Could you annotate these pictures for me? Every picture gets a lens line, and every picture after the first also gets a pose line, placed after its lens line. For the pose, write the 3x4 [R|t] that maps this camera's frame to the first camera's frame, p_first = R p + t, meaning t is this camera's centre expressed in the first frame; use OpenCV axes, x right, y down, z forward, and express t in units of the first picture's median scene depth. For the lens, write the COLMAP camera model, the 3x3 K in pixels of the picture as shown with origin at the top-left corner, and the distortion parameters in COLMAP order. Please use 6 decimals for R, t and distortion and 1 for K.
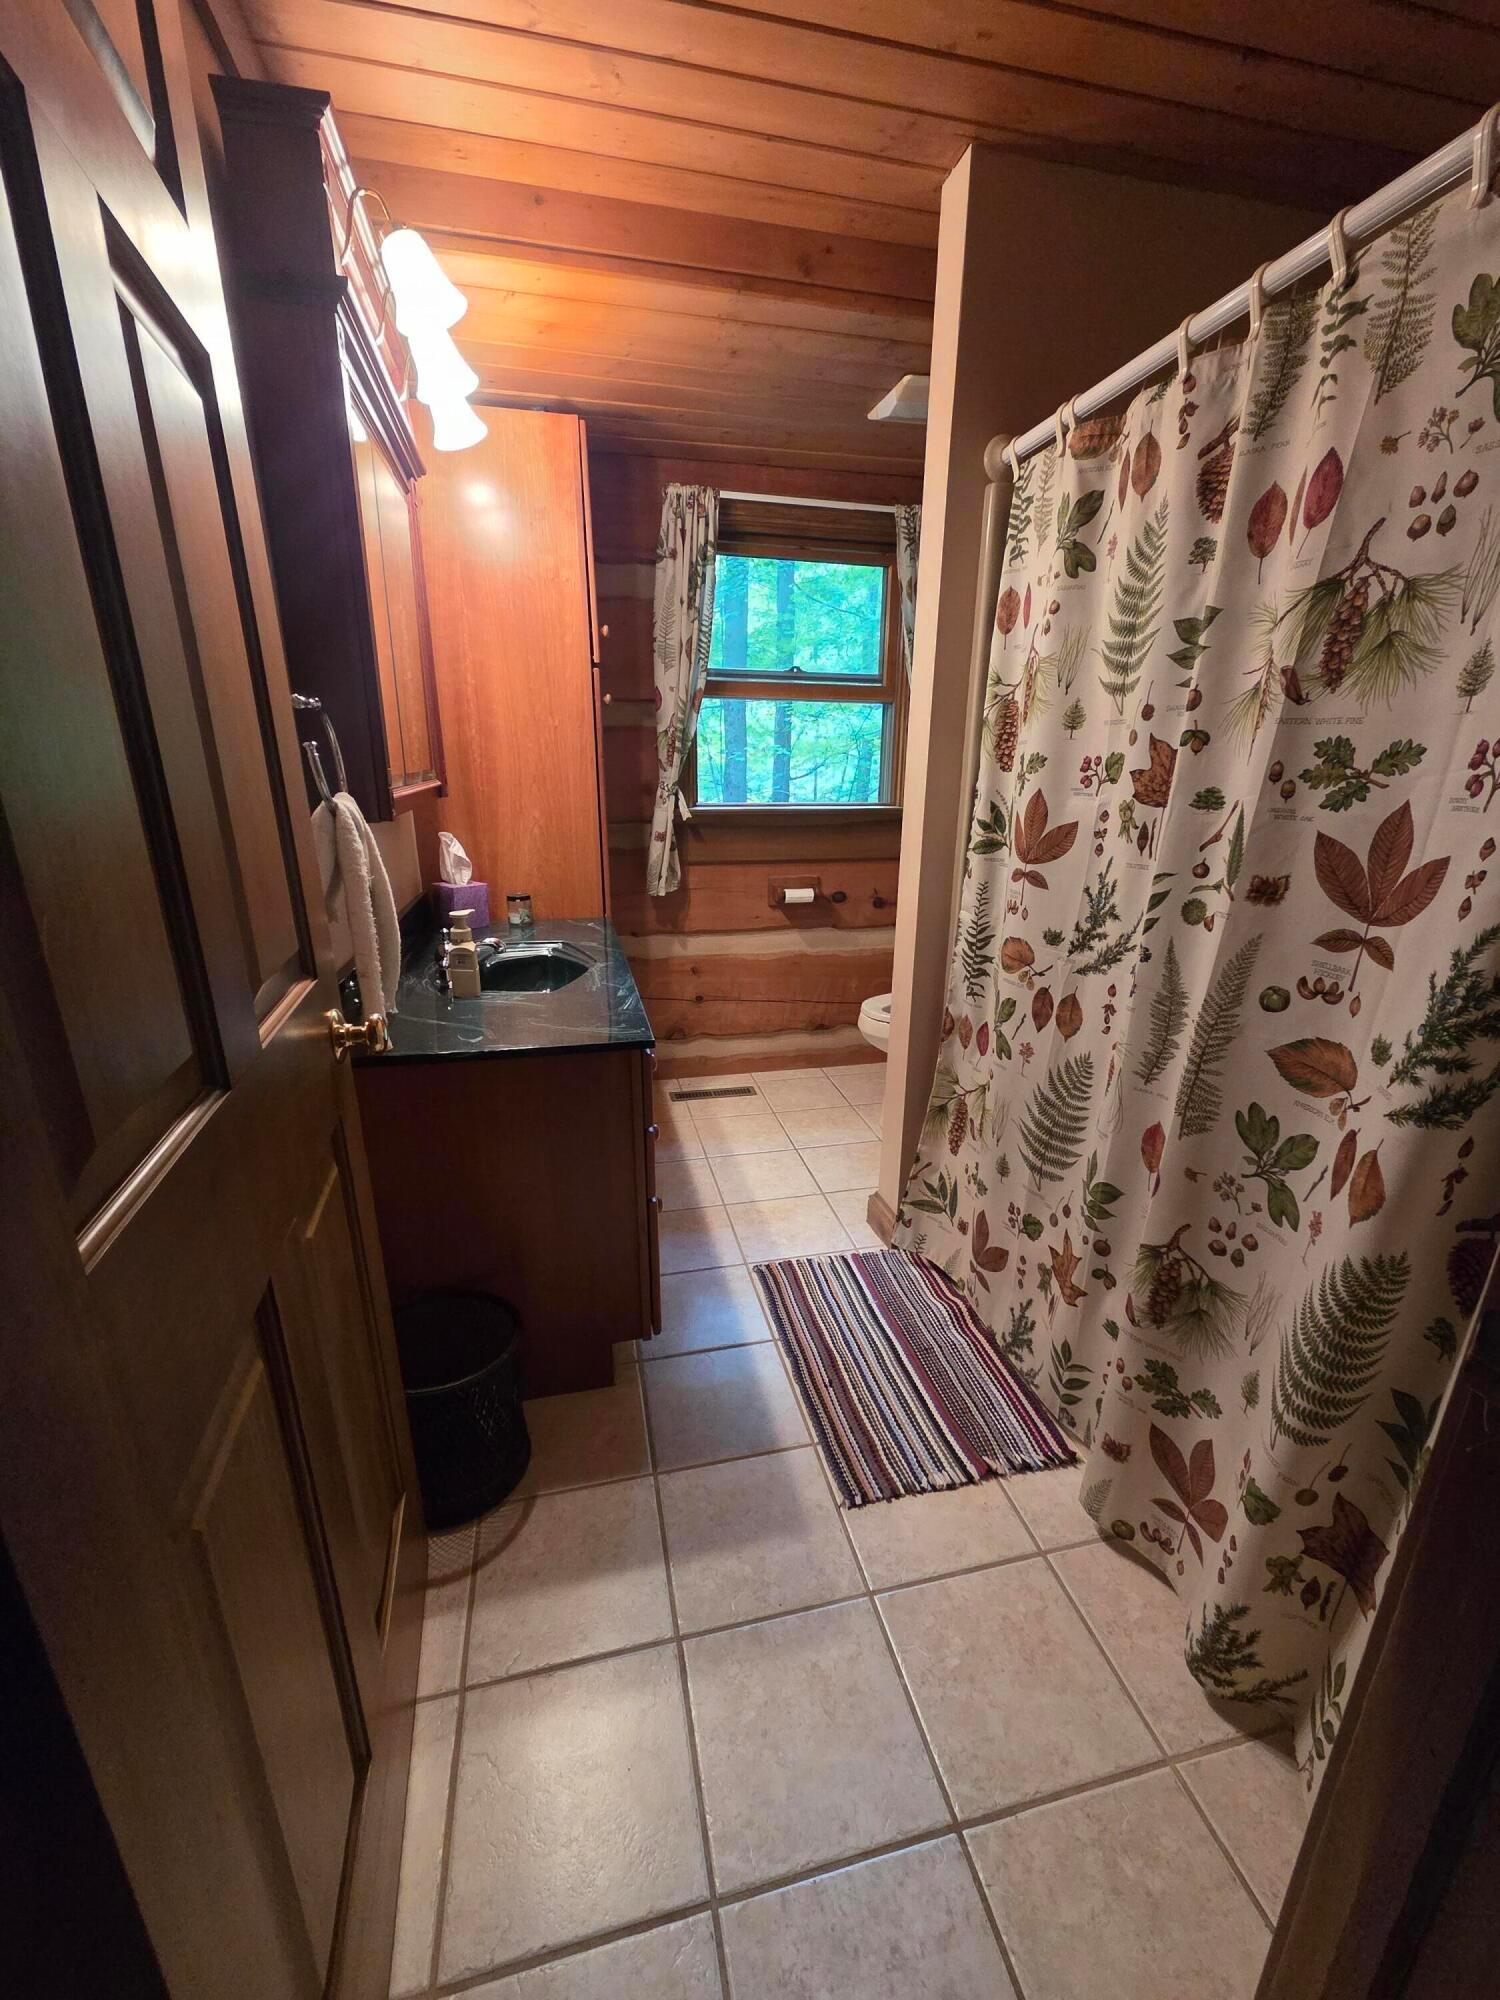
lens RADIAL K [[814.2, 0, 766.3], [0, 814.2, 1022.7], [0, 0, 1]] dist [0.002147, -0.000013]
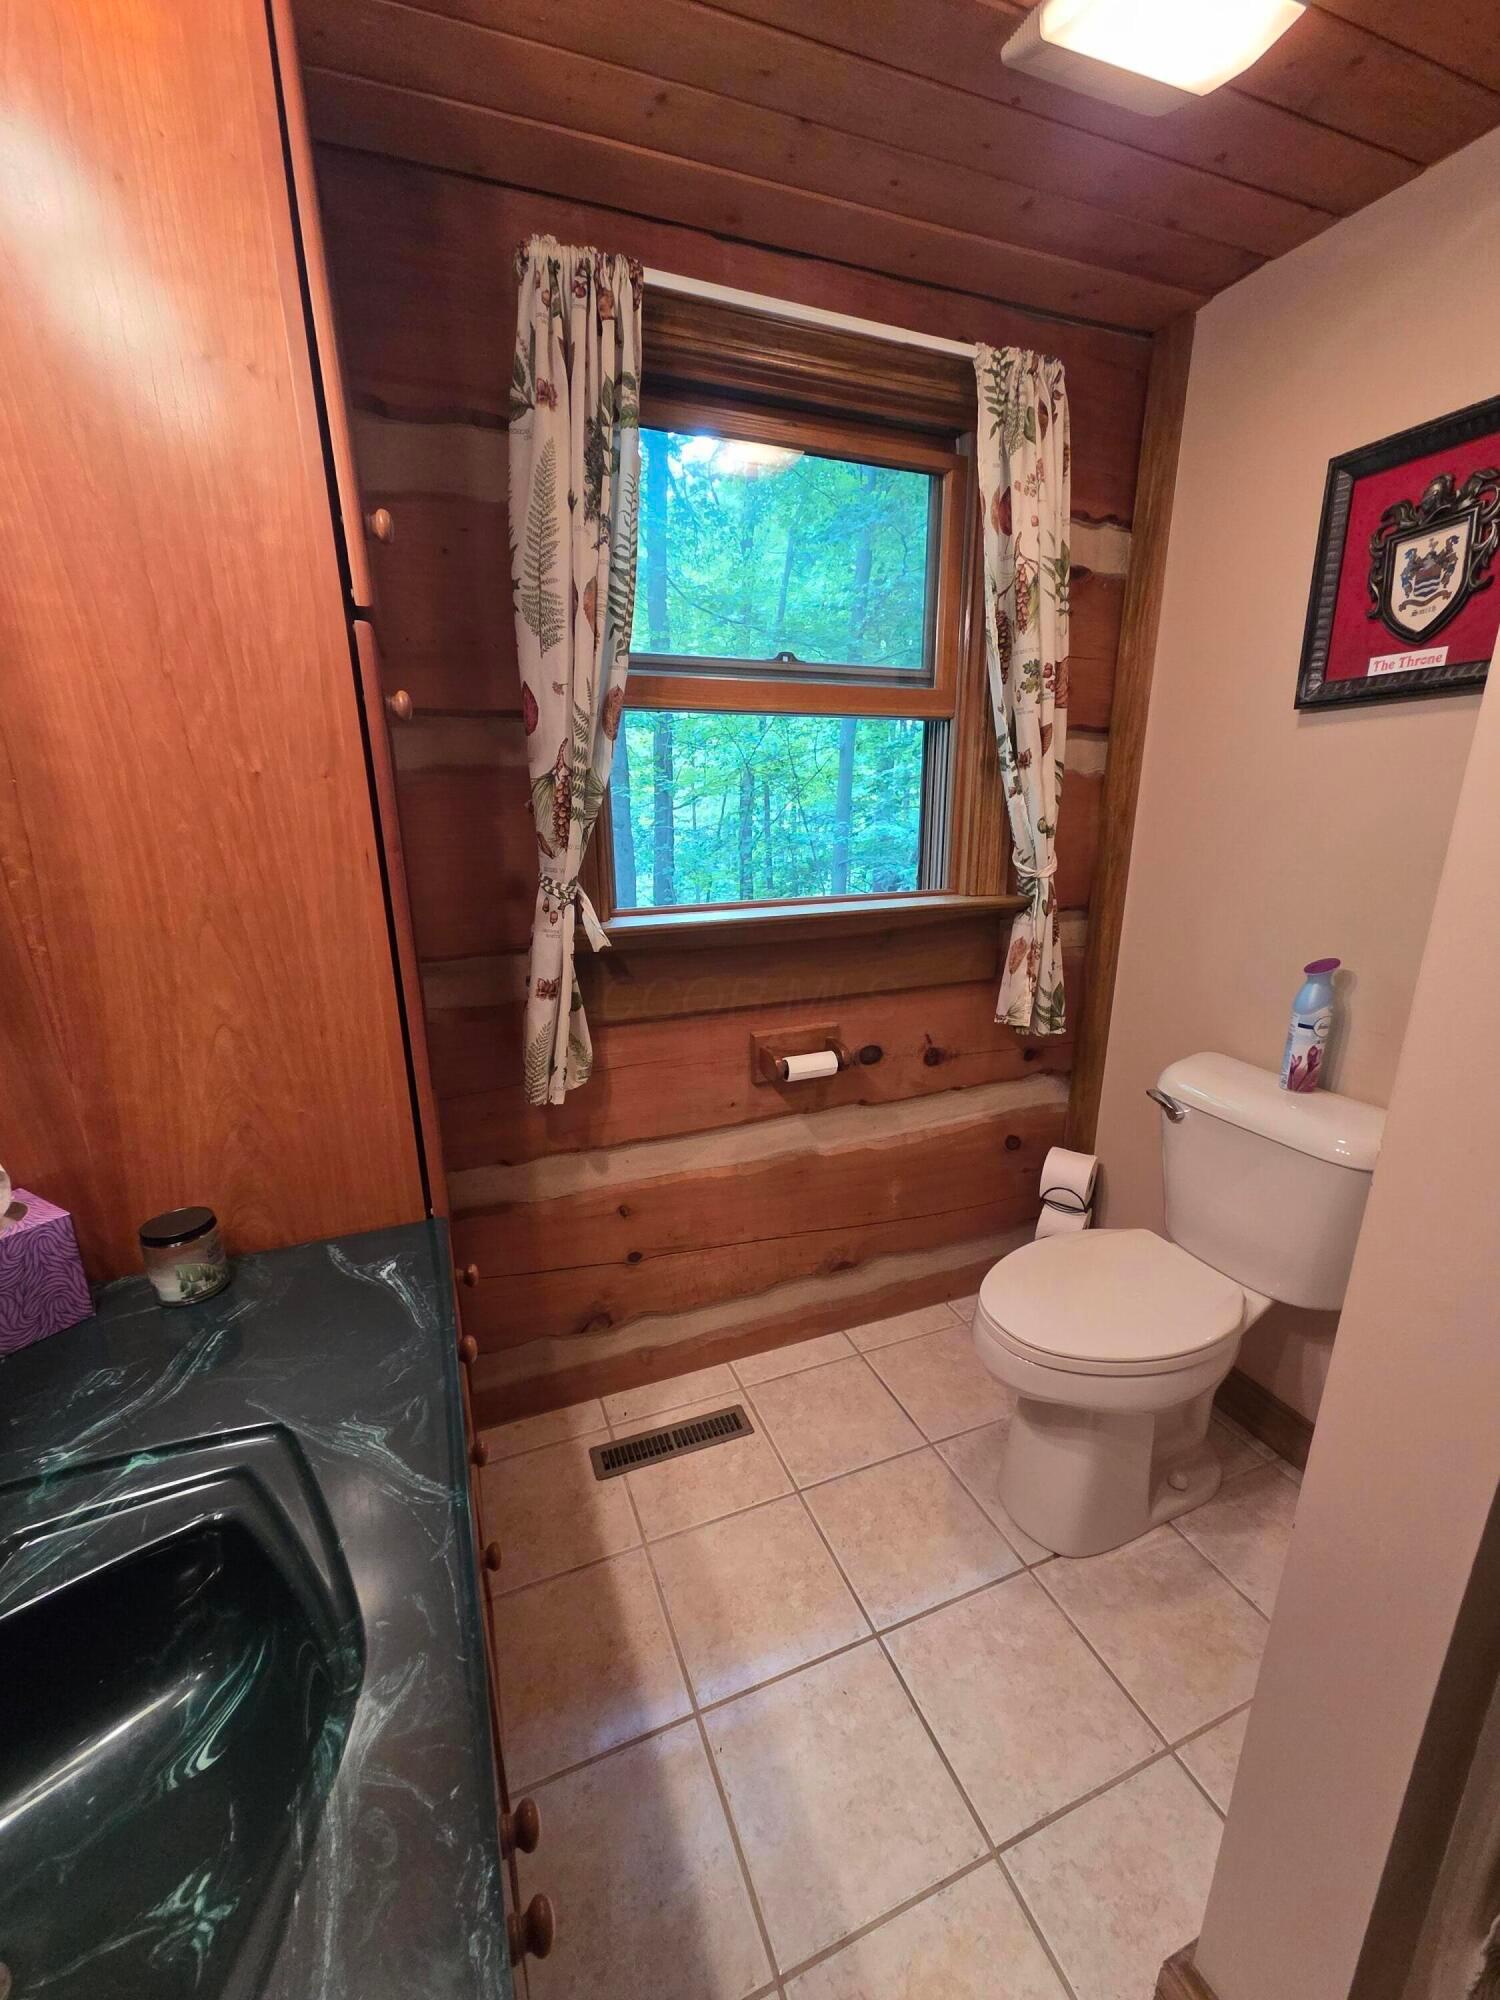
lens RADIAL K [[817.6, 0, 778.6], [0, 817.6, 1023.0], [0, 0, 1]] dist [-0.001202, 0.004270]
pose [[0.985412, -0.058154, 0.159944, -0.077613], [0.062847, 0.997724, -0.024440, -0.196194], [-0.158159, 0.034135, 0.986823, 0.517377]]
